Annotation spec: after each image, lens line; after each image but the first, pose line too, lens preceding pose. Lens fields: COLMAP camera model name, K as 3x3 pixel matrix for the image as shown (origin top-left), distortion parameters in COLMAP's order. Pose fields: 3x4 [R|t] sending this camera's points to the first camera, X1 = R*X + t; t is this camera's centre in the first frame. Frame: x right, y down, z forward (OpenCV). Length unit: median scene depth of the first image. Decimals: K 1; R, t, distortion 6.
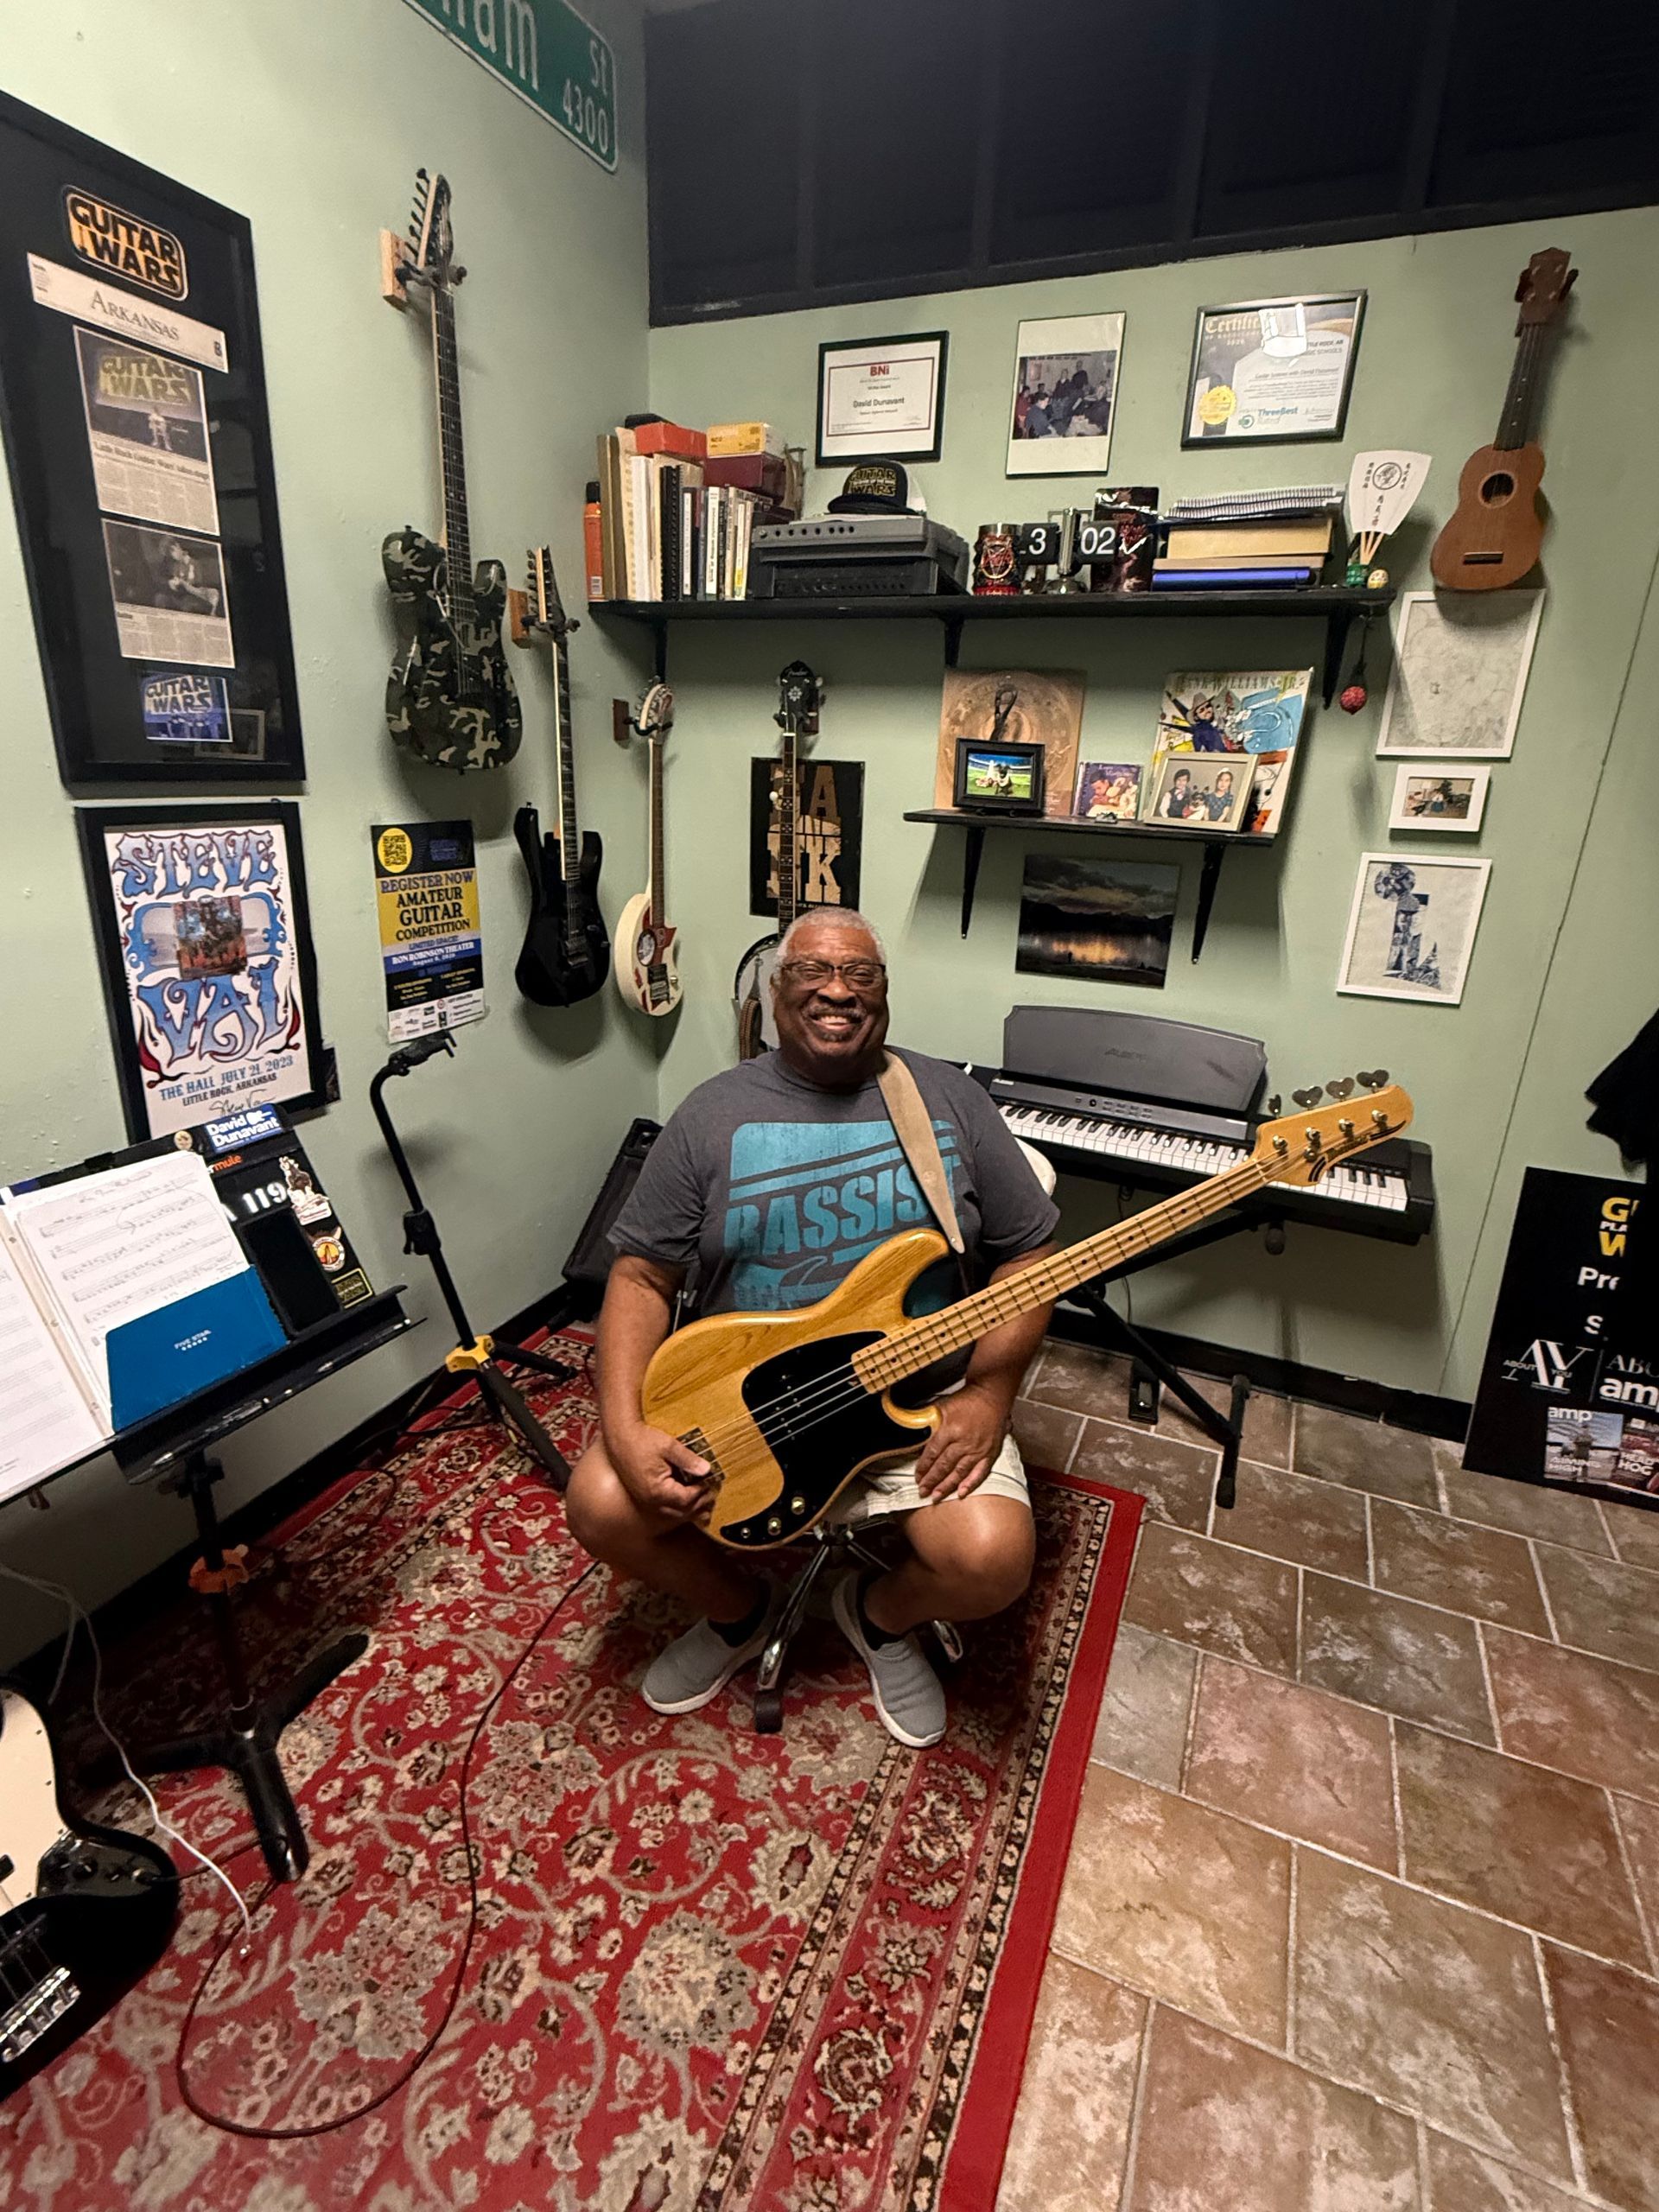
lens RADIAL K [[1057.3, 0, 832.9], [0, 1057.3, 1097.9], [0, 0, 1]] dist [-0.003443, 0.001118]
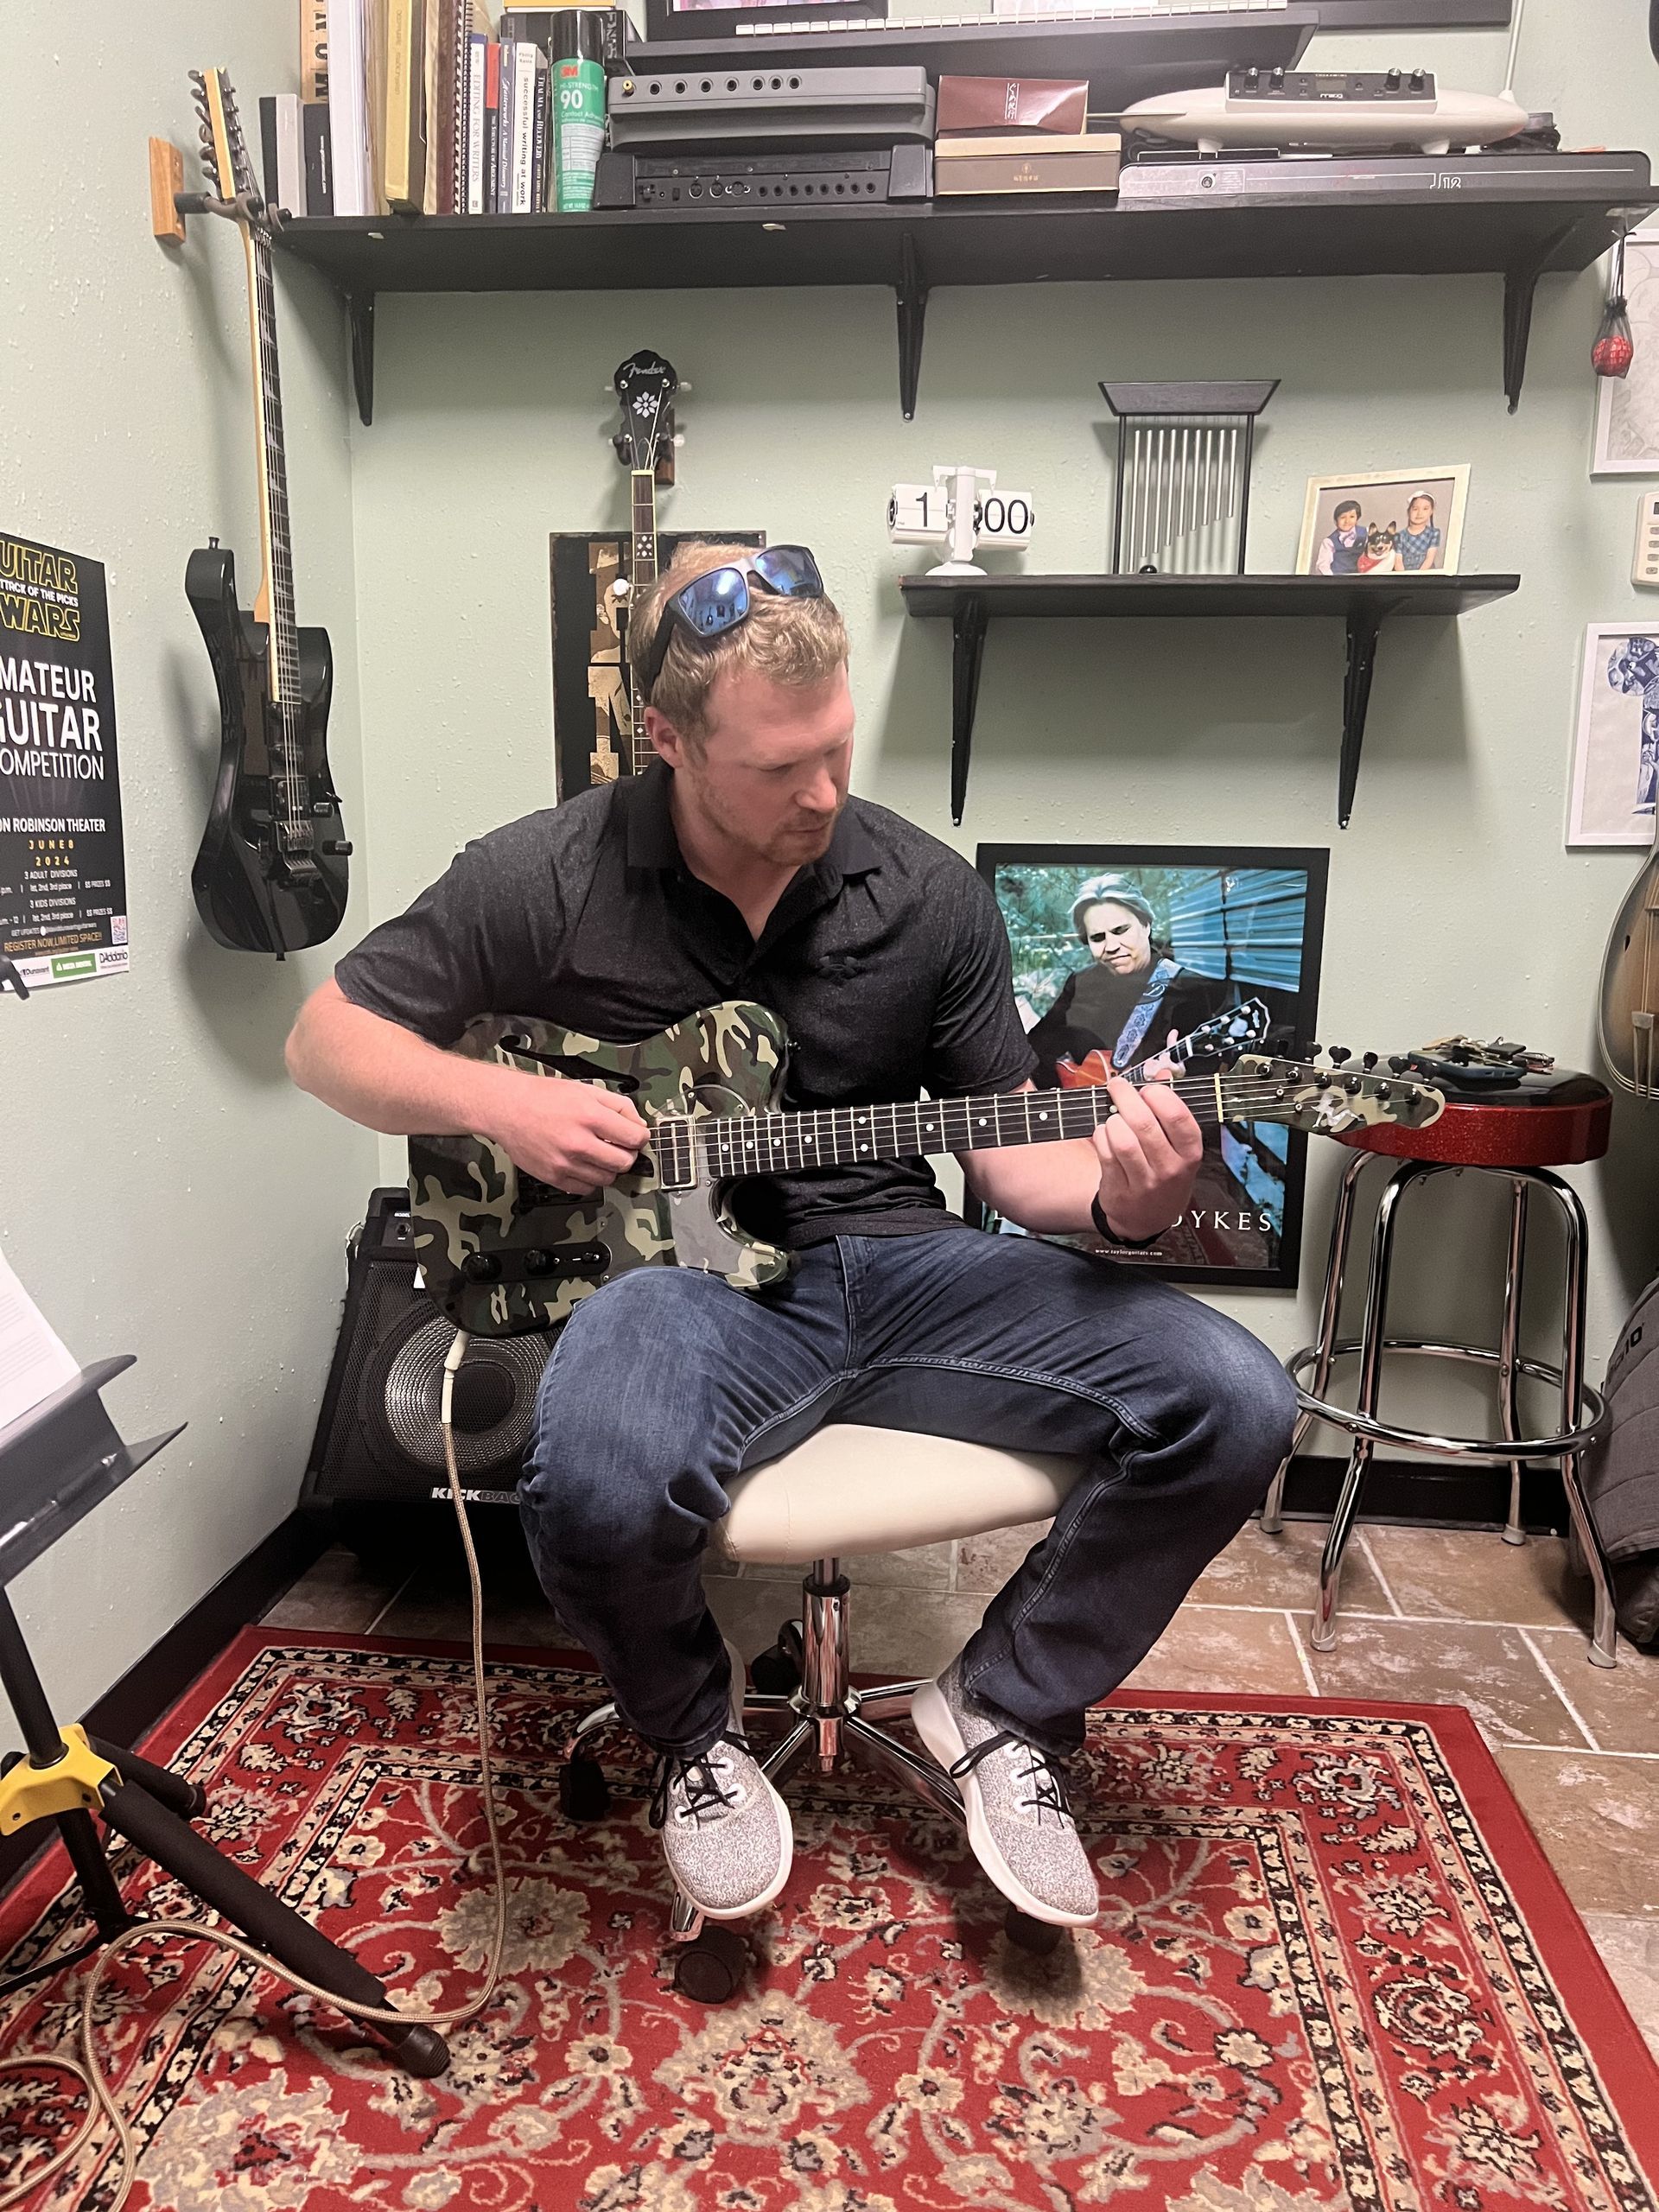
lens RADIAL K [[1660.3, 0, 819.4], [0, 1660.3, 1109.6], [0, 0, 1]] dist [0.042034, -0.043151]
pose [[0.952978, -0.085405, 0.290757, -0.331372], [0.123890, 0.985421, -0.116607, 0.150339], [-0.276559, 0.147146, 0.949665, 0.235663]]
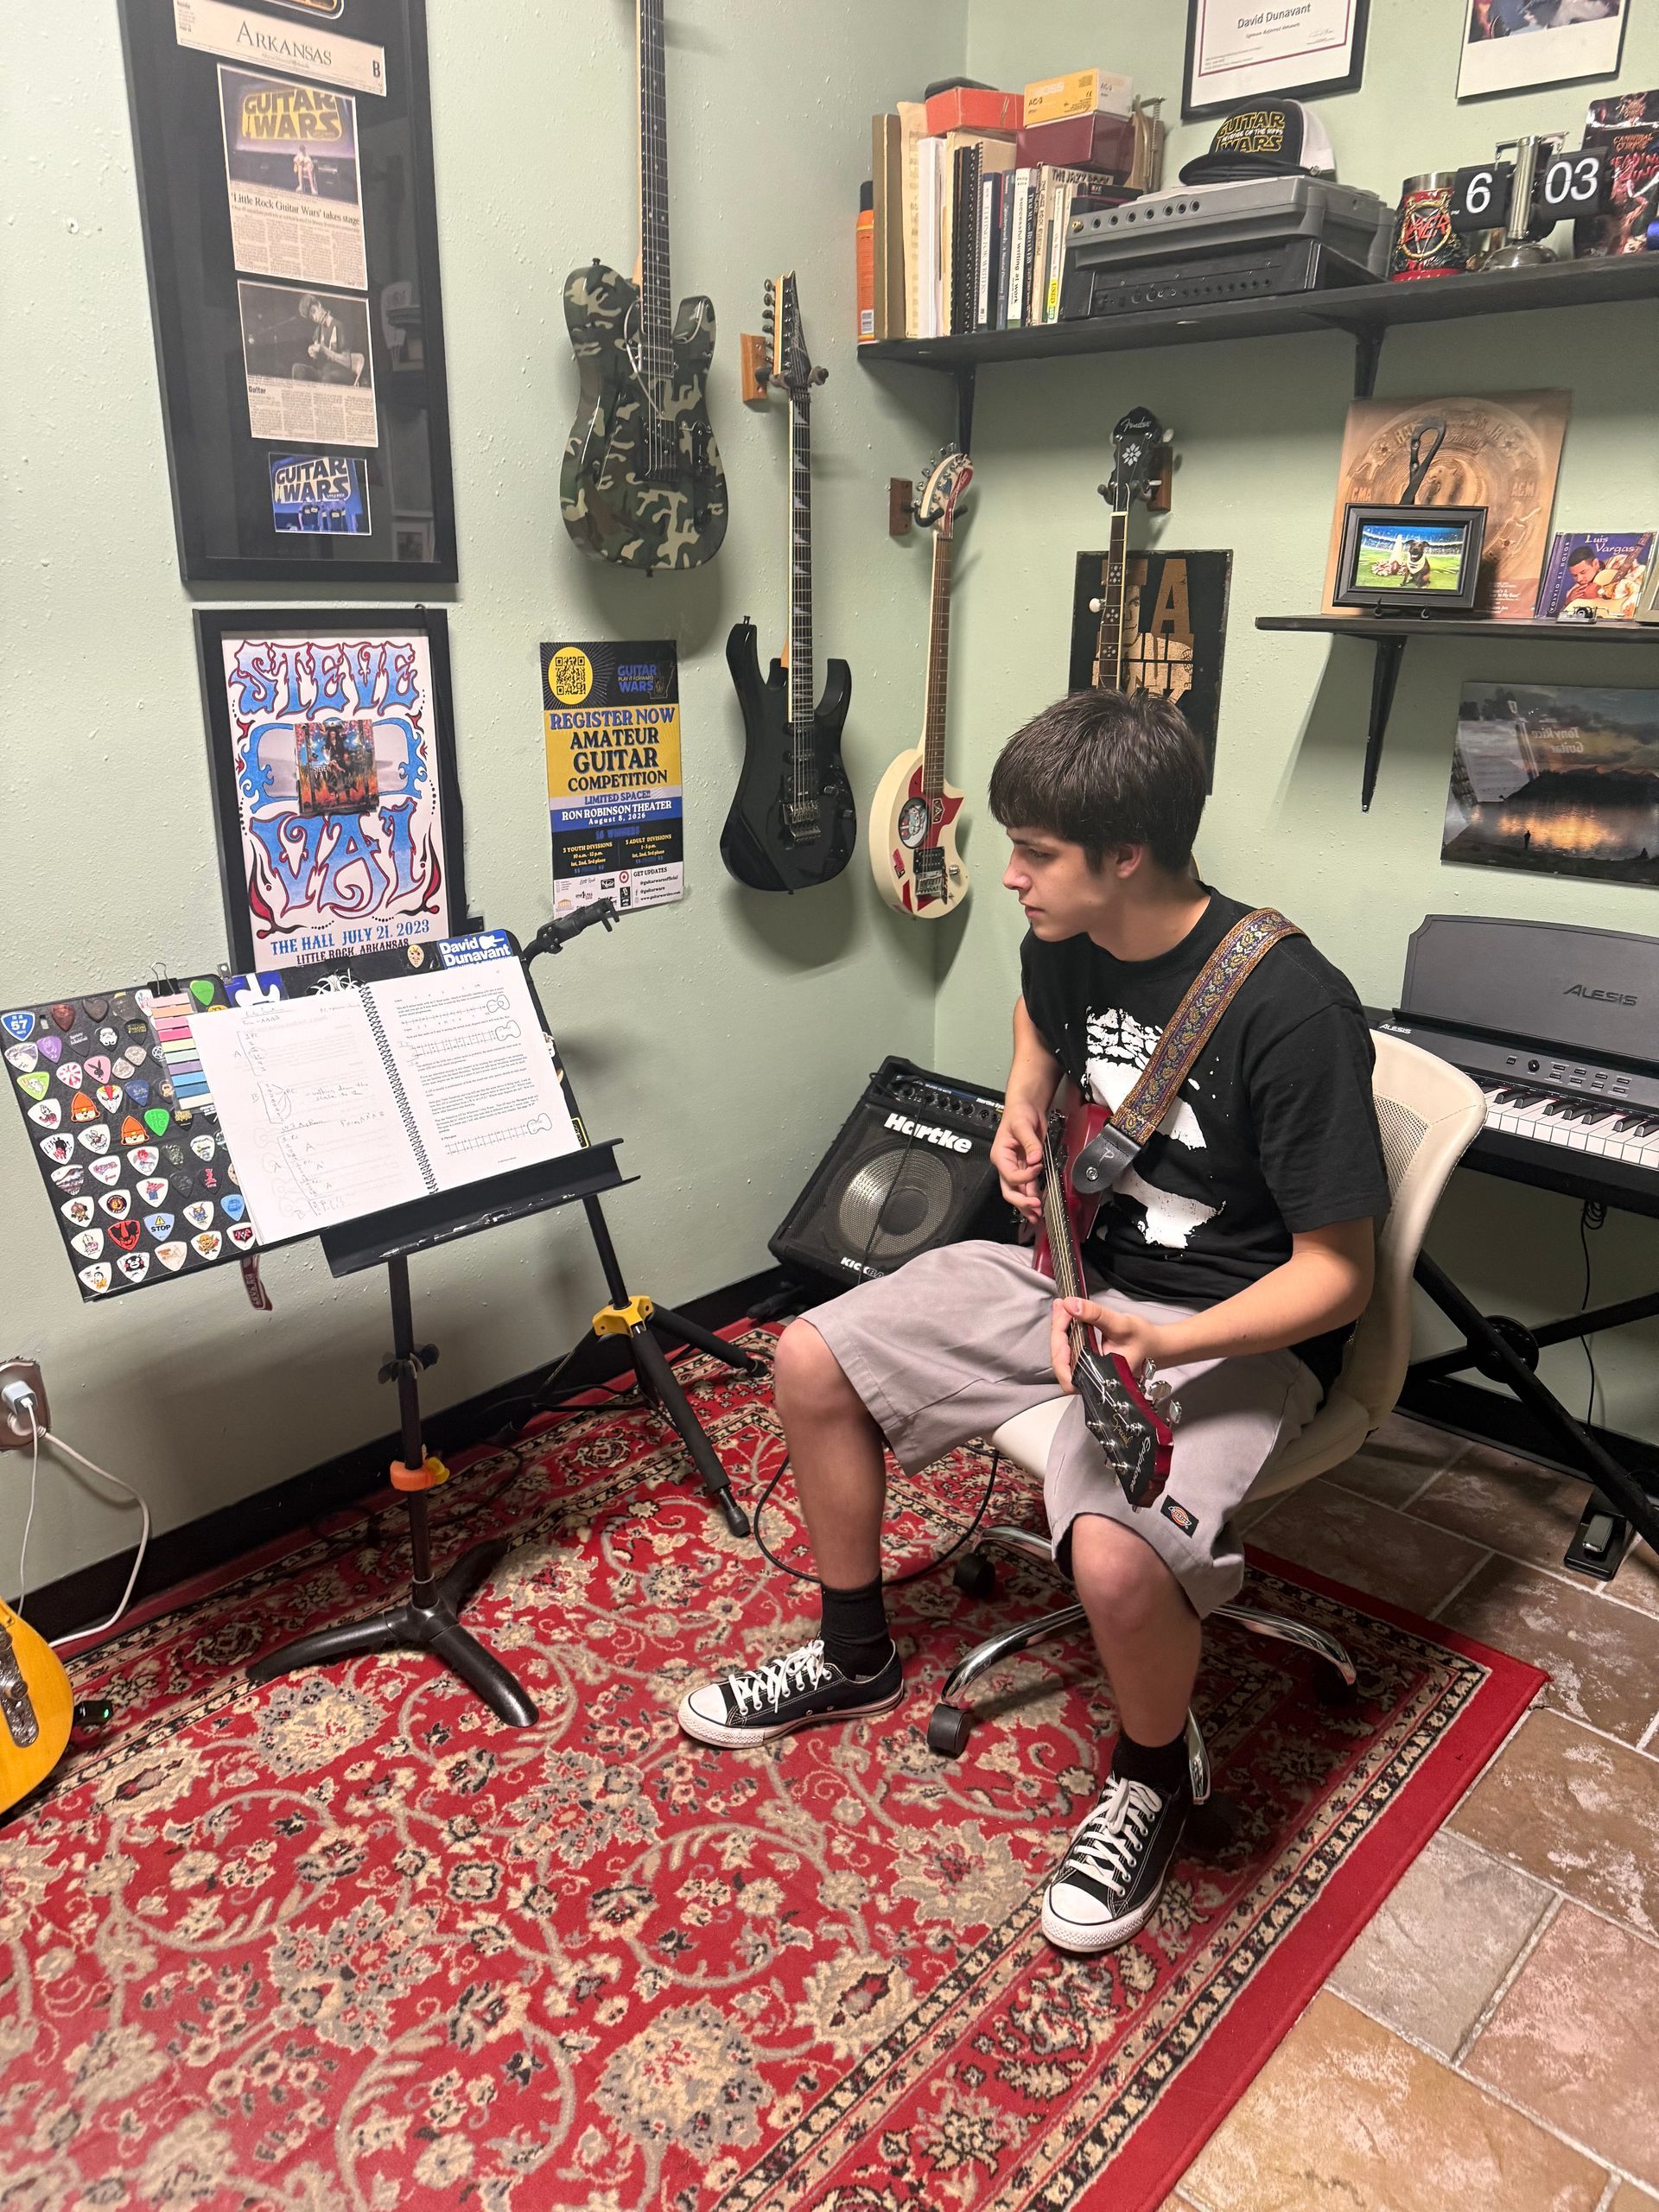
lens RADIAL K [[1561.0, 0, 834.2], [0, 1561.0, 1113.0], [0, 0, 1]] dist [0.023208, -0.031510]
pose [[0.940788, 0.079191, -0.329616, 0.212360], [-0.078275, 0.996802, 0.016071, 0.069173], [0.329835, 0.010682, 0.943978, -0.053723]]
